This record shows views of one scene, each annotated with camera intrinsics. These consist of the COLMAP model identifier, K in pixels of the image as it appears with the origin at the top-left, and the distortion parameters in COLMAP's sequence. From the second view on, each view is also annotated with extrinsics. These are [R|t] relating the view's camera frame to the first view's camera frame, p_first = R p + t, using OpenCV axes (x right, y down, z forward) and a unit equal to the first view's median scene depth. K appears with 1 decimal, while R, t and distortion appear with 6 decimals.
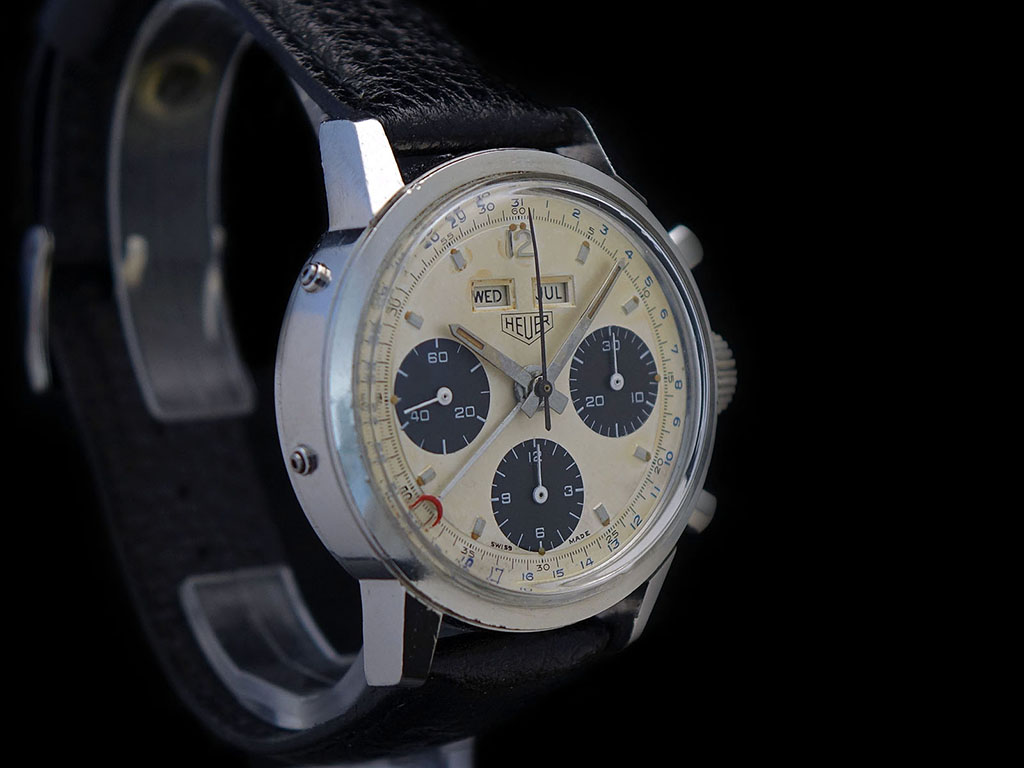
lens RADIAL K [[3077.0, 0, 512.0], [0, 3077.0, 384.0], [0, 0, 1]] dist [-0.001299, -0.701190]
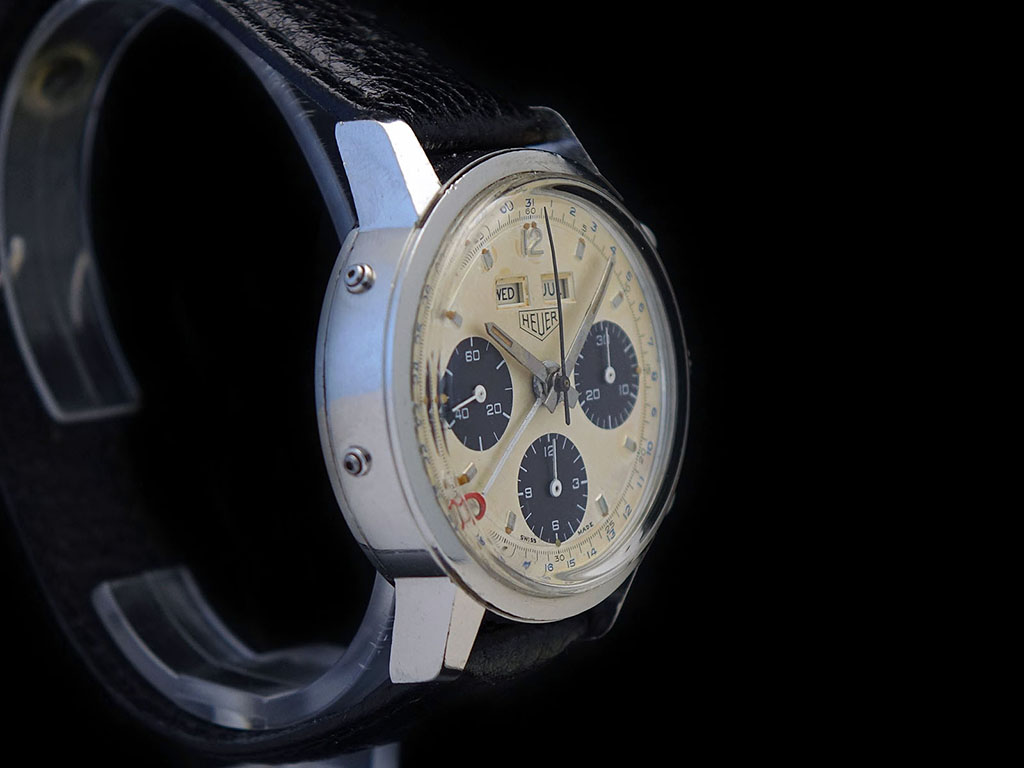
lens RADIAL K [[3077.0, 0, 512.0], [0, 3077.0, 384.0], [0, 0, 1]] dist [-0.001299, -0.701190]
pose [[0.963214, -0.022131, 0.267823, -0.276855], [0.018882, 0.999714, 0.014701, -0.013686], [-0.268072, -0.009104, 0.963356, 0.022321]]
